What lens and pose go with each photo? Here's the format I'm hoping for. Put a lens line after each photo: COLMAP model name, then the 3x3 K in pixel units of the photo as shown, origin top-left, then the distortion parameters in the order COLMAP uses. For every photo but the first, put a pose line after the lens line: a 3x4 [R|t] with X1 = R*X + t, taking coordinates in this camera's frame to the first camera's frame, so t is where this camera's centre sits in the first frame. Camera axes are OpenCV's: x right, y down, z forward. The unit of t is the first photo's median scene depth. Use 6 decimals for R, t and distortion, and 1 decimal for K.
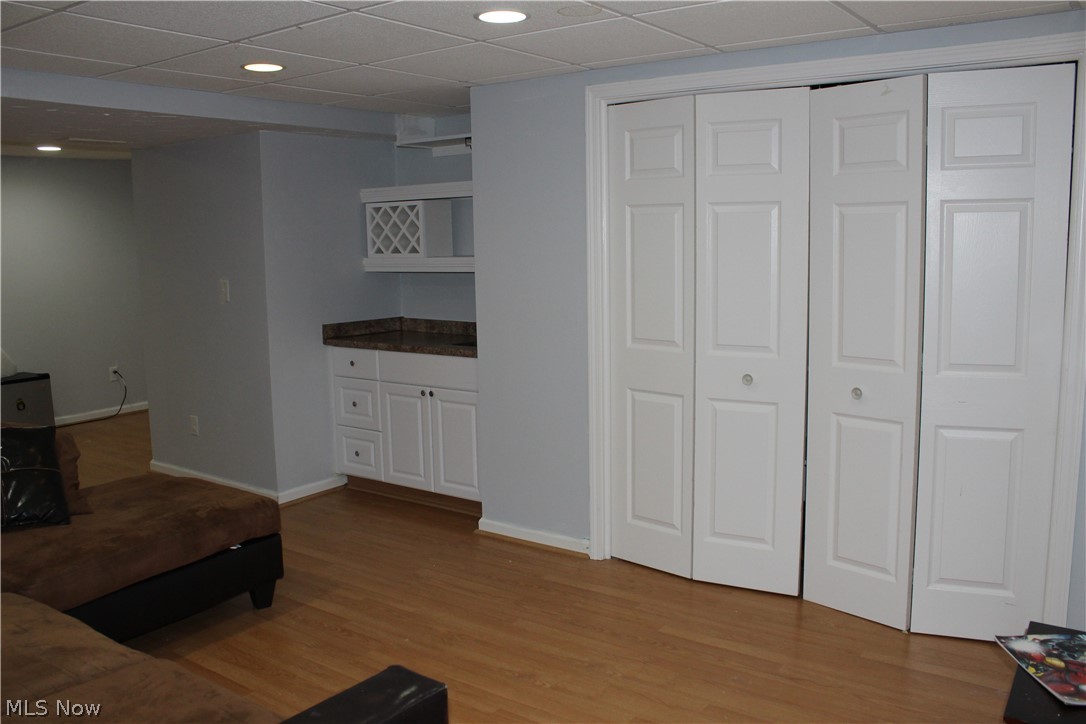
lens RADIAL K [[906.5, 0, 543.0], [0, 906.5, 362.0], [0, 0, 1]] dist [-0.169552, 0.141702]
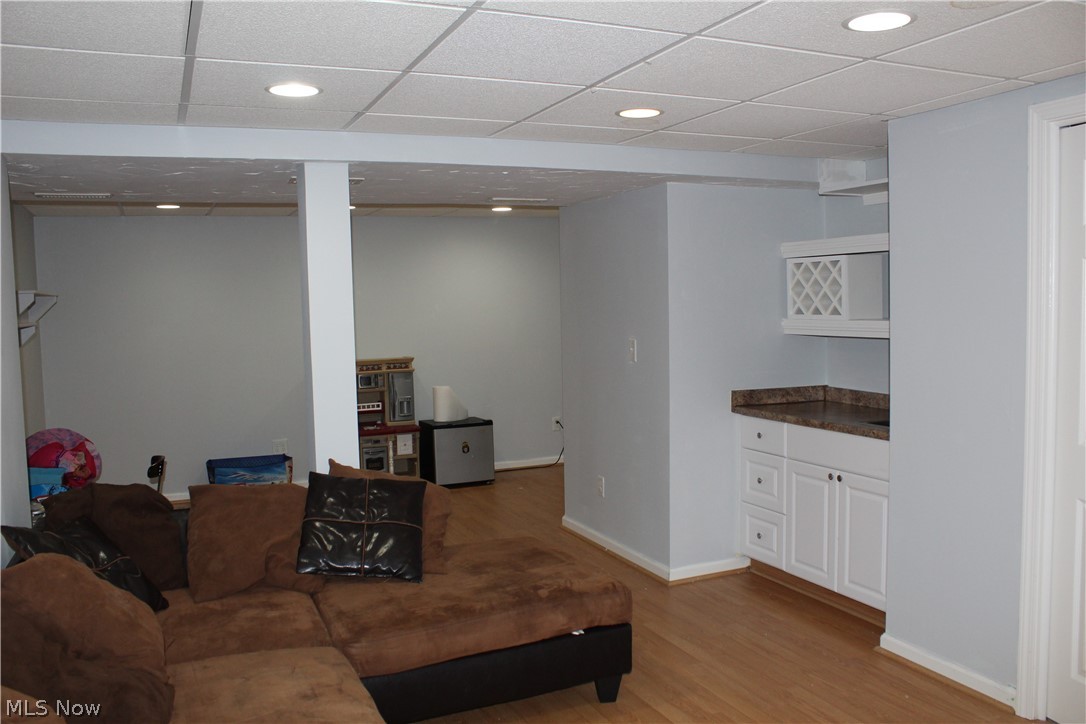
lens RADIAL K [[906.5, 0, 543.0], [0, 906.5, 362.0], [0, 0, 1]] dist [-0.169552, 0.141702]
pose [[0.860139, 0.033537, -0.508956, 0.057356], [-0.064019, 0.997044, -0.042493, -0.020031], [0.506027, 0.069133, 0.859743, 0.113971]]
